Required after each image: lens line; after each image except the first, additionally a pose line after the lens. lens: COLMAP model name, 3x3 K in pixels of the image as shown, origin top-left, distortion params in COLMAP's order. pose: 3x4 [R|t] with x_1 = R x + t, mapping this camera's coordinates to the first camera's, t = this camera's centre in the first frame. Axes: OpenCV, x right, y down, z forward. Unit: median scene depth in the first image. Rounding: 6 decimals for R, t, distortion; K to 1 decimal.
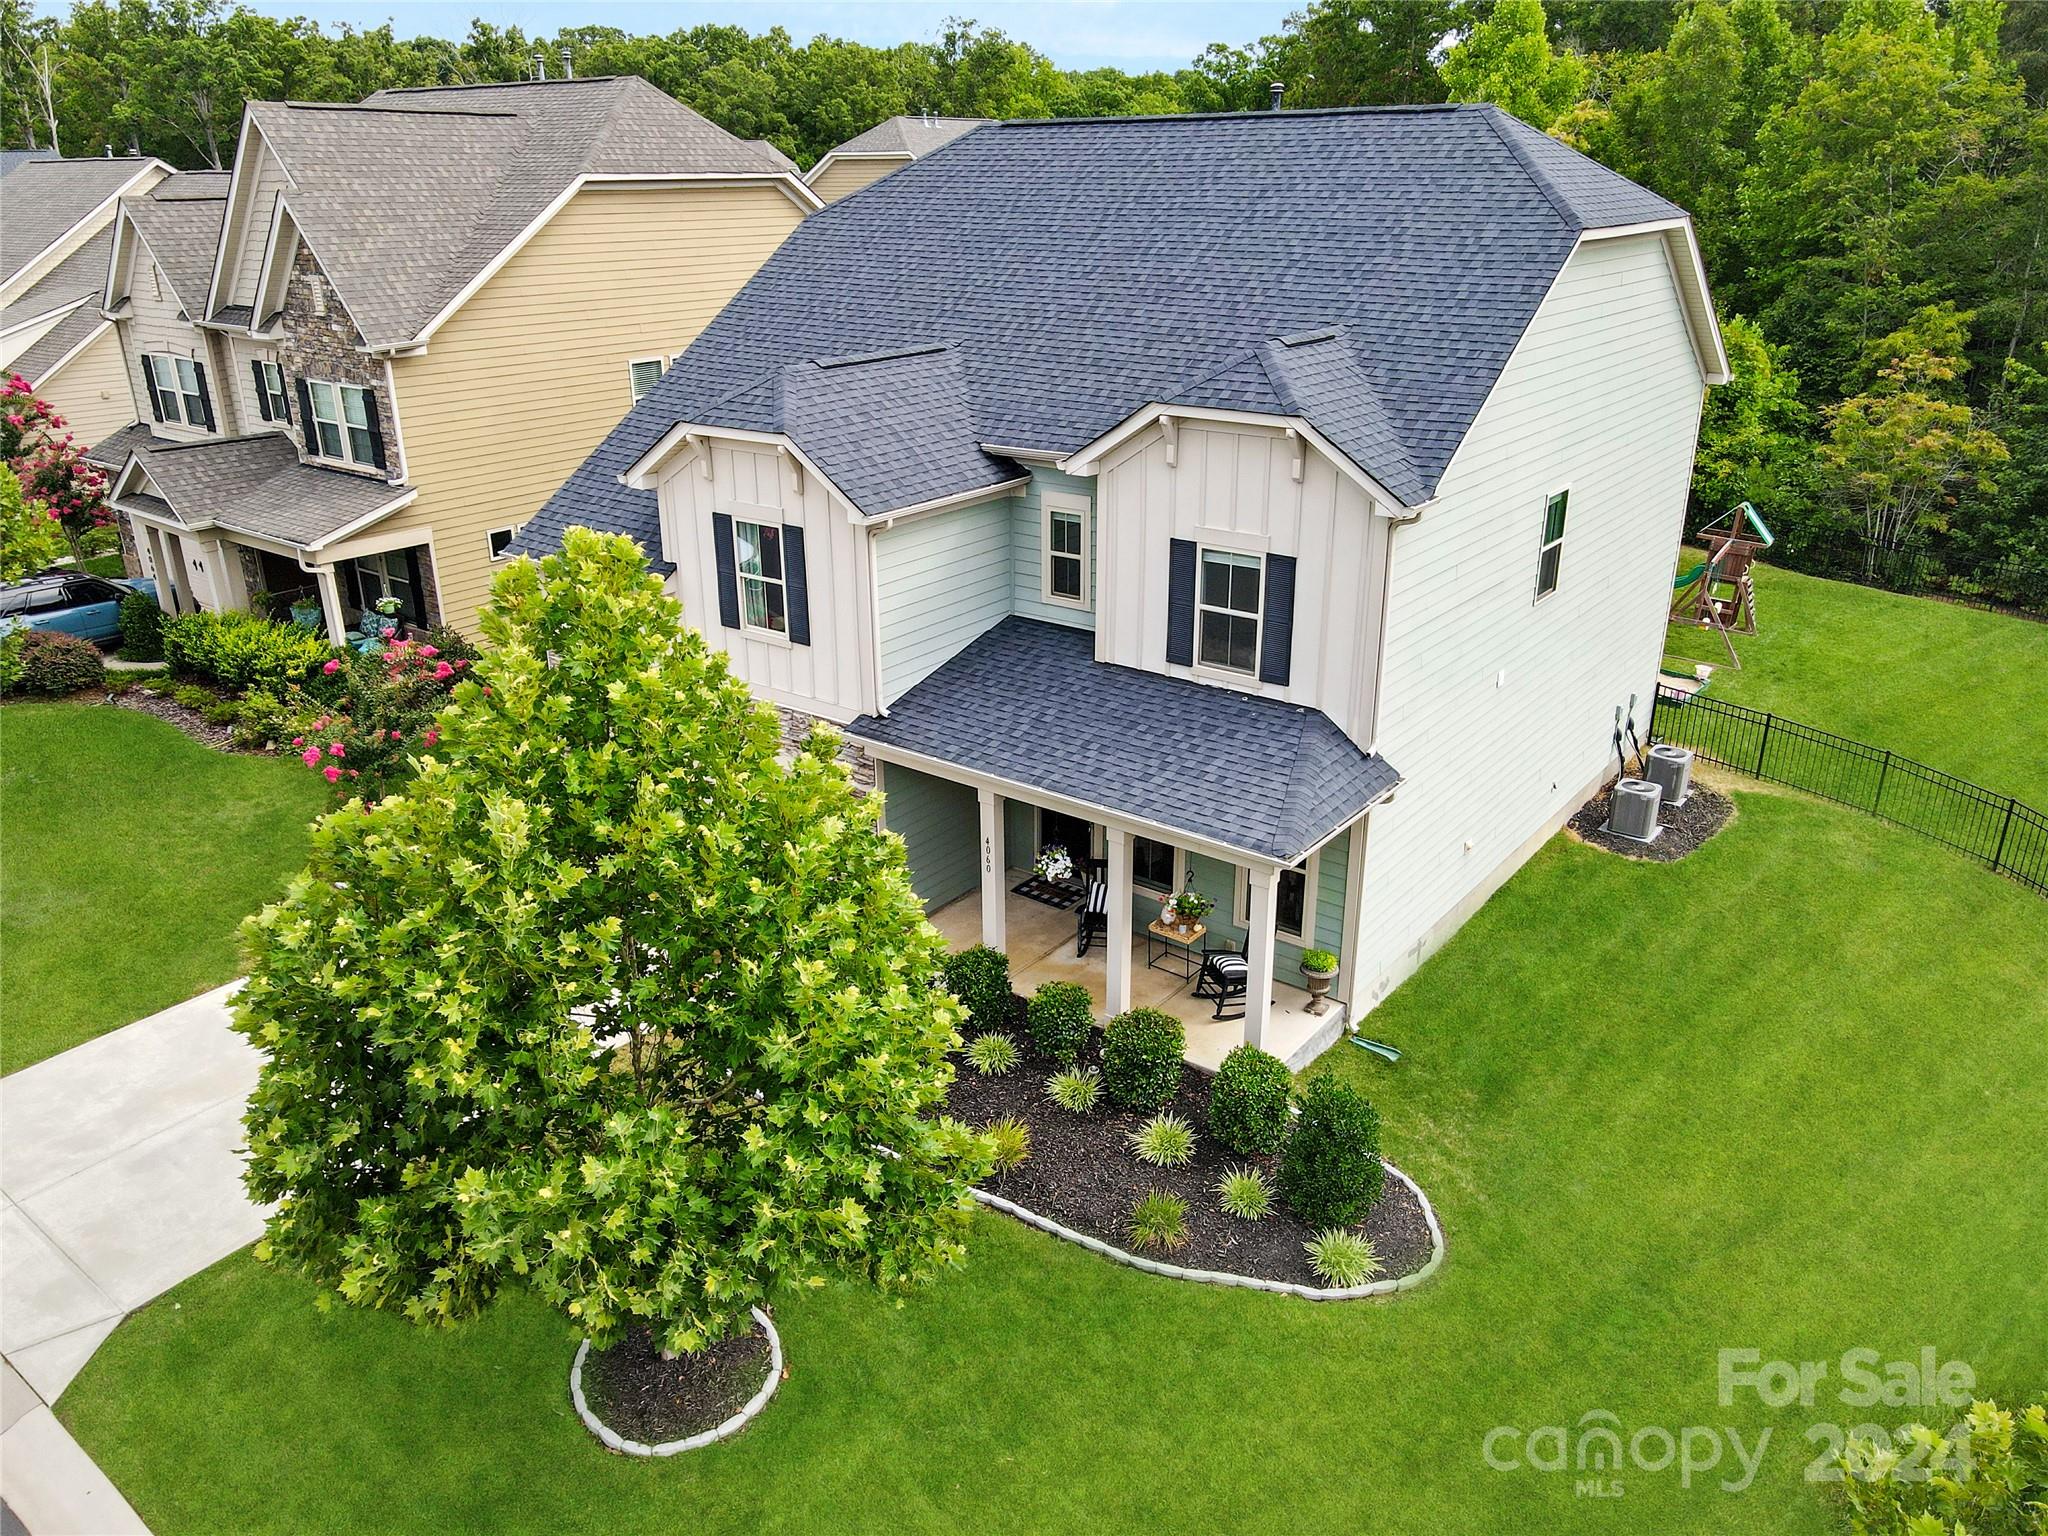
lens RADIAL K [[1483.6, 0, 1019.3], [0, 1483.6, 773.9], [0, 0, 1]] dist [0.003730, 0.000824]
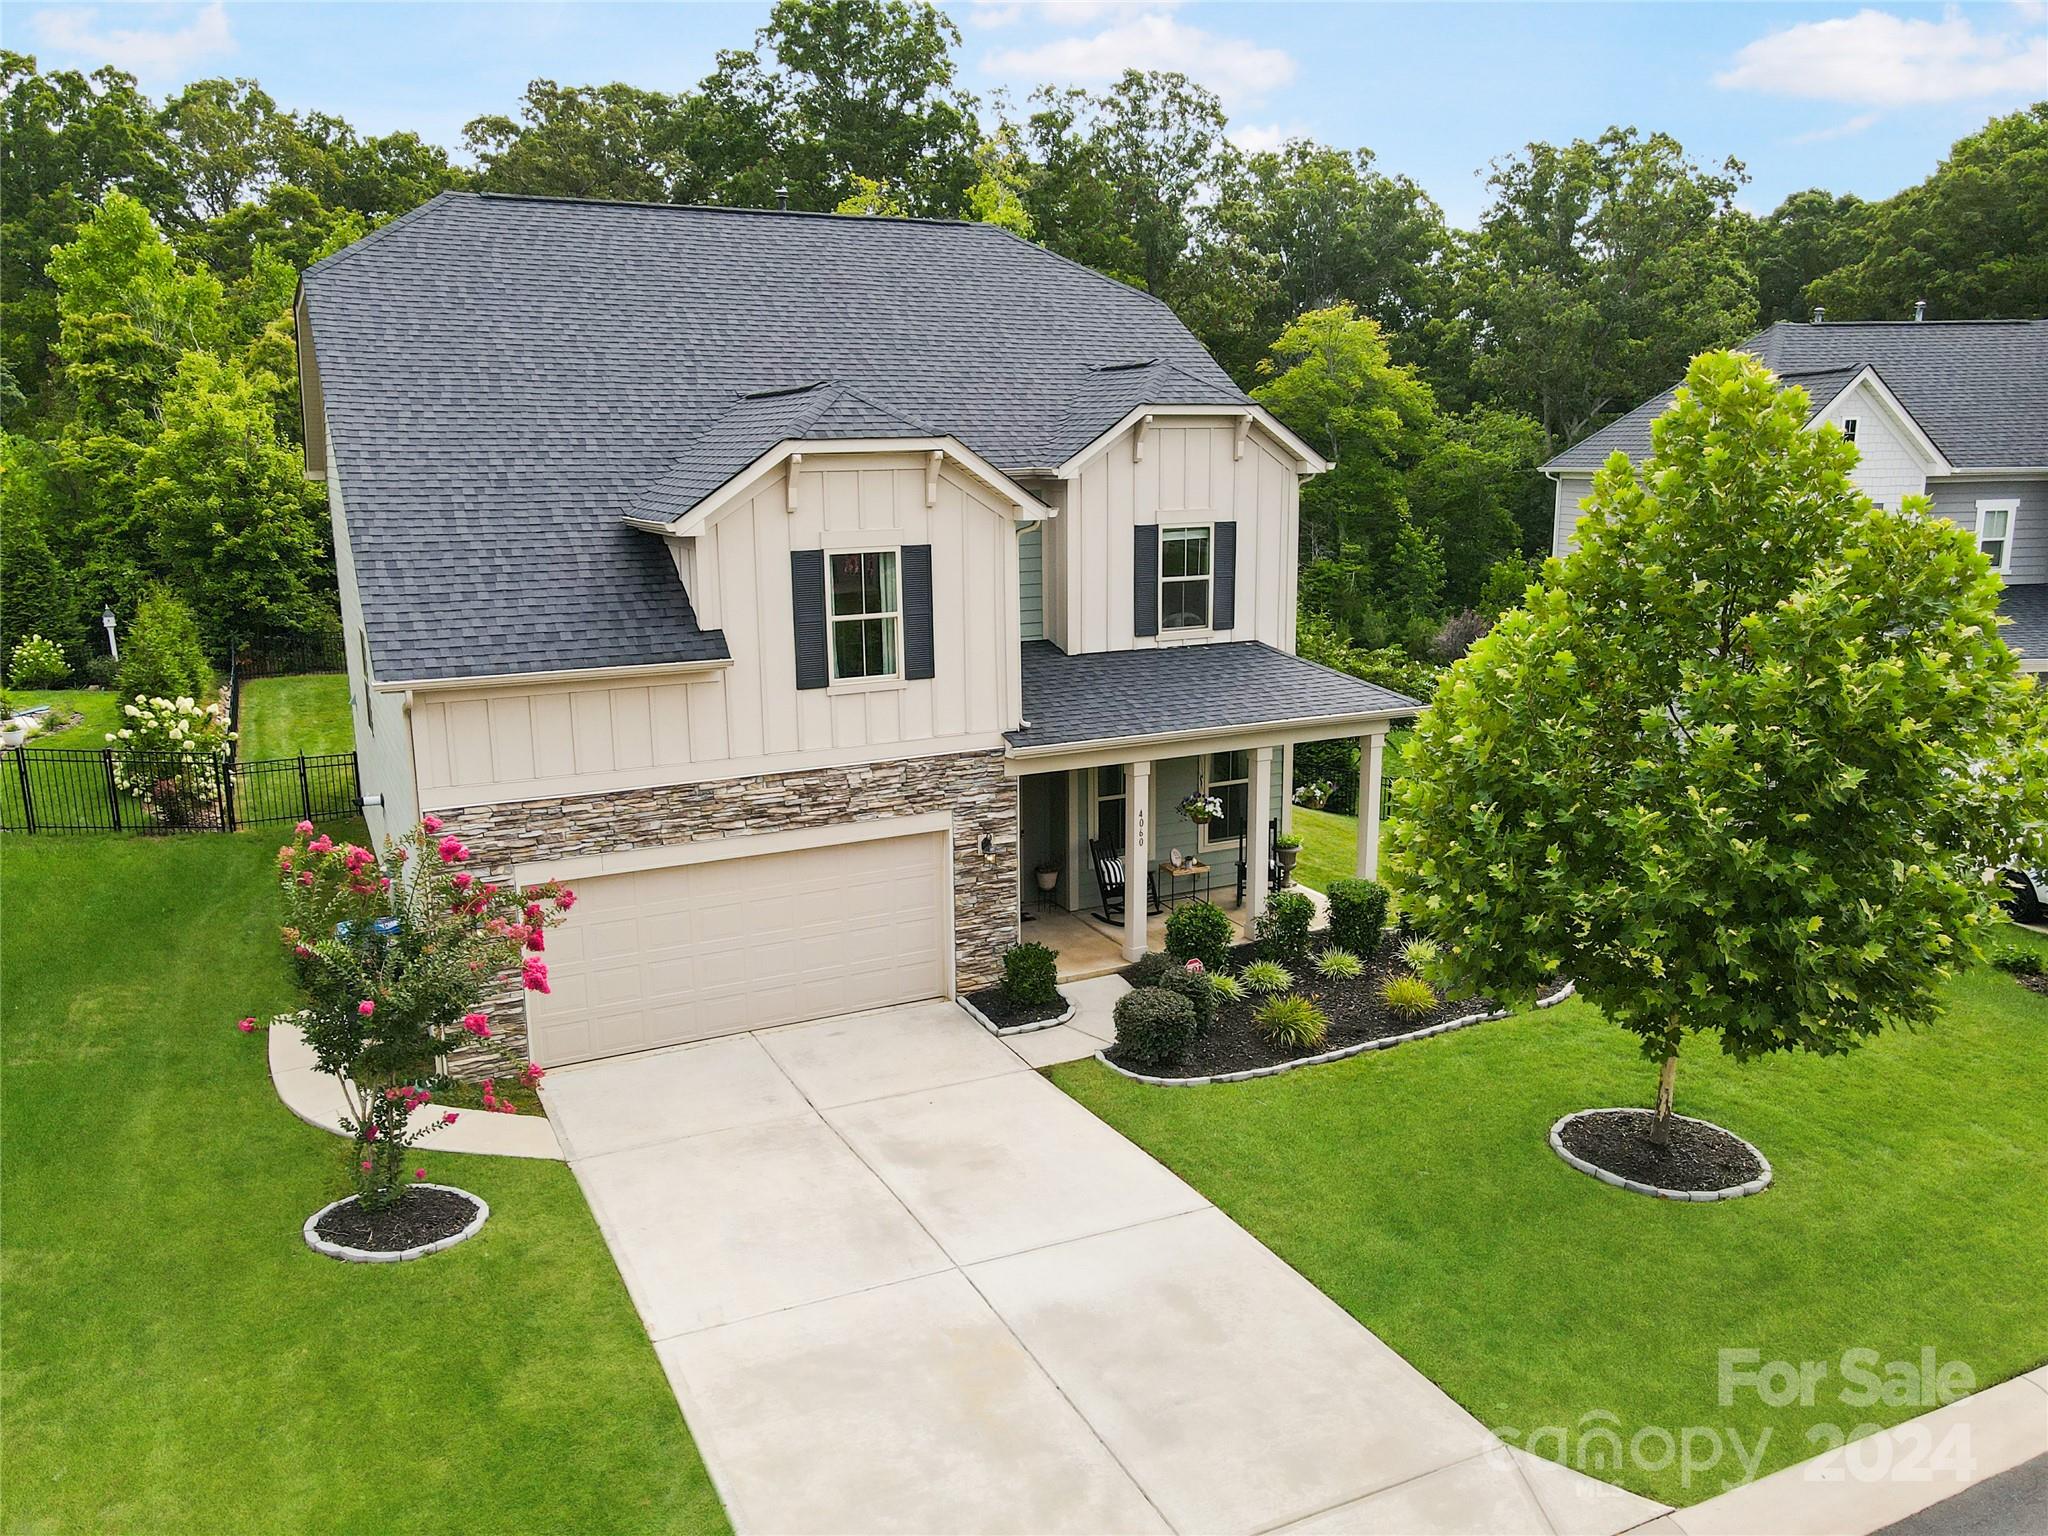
lens RADIAL K [[1483.6, 0, 1023.5], [0, 1483.6, 764.5], [0, 0, 1]] dist [0.003730, 0.000824]
pose [[0.433939, -0.184739, 0.881798, -0.991283], [0.344543, 0.938381, 0.027041, -0.045722], [-0.832458, 0.292084, 0.470851, 0.582628]]
